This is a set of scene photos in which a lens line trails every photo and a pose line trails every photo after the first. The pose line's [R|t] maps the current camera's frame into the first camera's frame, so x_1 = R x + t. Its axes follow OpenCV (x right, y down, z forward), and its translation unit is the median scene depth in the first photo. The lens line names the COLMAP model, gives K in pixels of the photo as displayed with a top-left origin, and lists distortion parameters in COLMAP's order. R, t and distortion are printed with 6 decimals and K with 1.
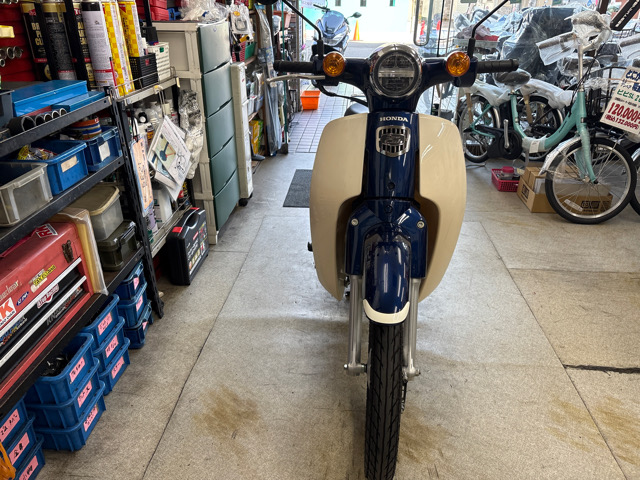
lens RADIAL K [[490.4, 0, 326.7], [0, 490.4, 232.5], [0, 0, 1]] dist [0.024695, -0.032949]
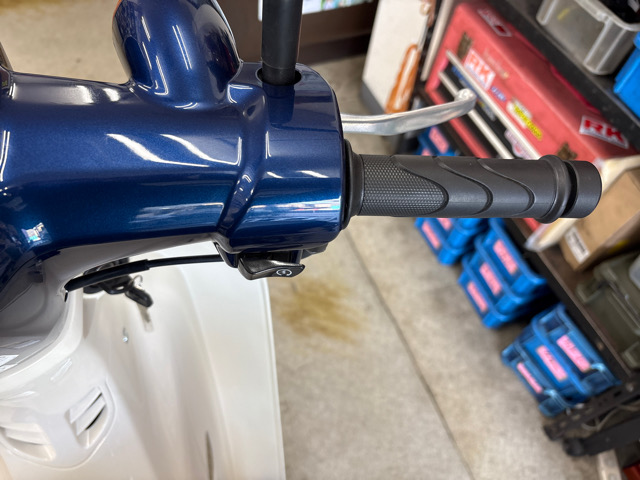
lens RADIAL K [[490.4, 0, 327.5], [0, 490.4, 237.7], [0, 0, 1]] dist [0.024695, -0.032949]
pose [[-0.888972, 0.302497, -0.343838, 0.037393], [-0.302459, 0.175948, 0.936782, -0.441436], [0.343872, 0.936770, -0.064920, 0.933992]]
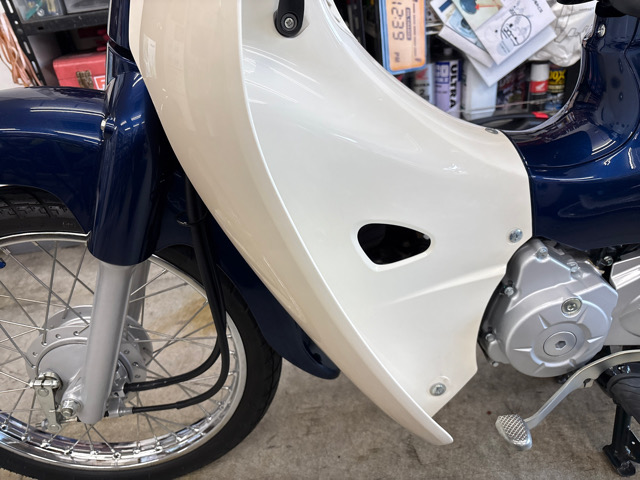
lens RADIAL K [[490.4, 0, 316.5], [0, 490.4, 241.2], [0, 0, 1]] dist [0.024695, -0.032949]
pose [[0.140531, 0.475993, -0.868149, 0.478607], [-0.321141, 0.851357, 0.414801, -0.121535], [0.936547, 0.220505, 0.272503, 0.898652]]
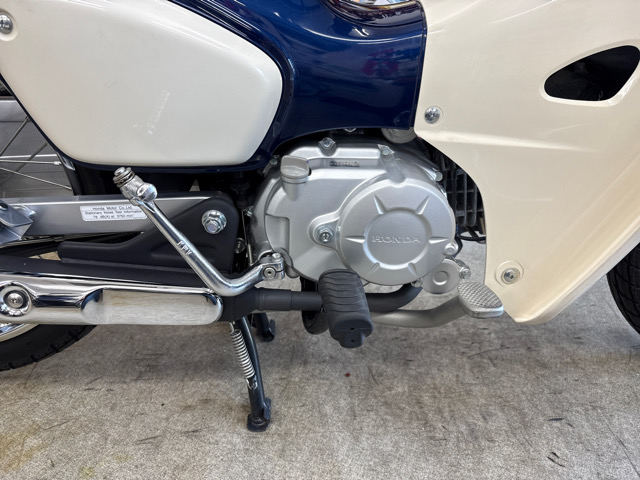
lens RADIAL K [[490.4, 0, 318.7], [0, 490.4, 242.2], [0, 0, 1]] dist [0.024695, -0.032949]
pose [[0.138090, 0.441107, -0.886767, 0.486577], [-0.440634, 0.829216, 0.343863, -0.050750], [0.887002, 0.343256, 0.308873, 1.058457]]
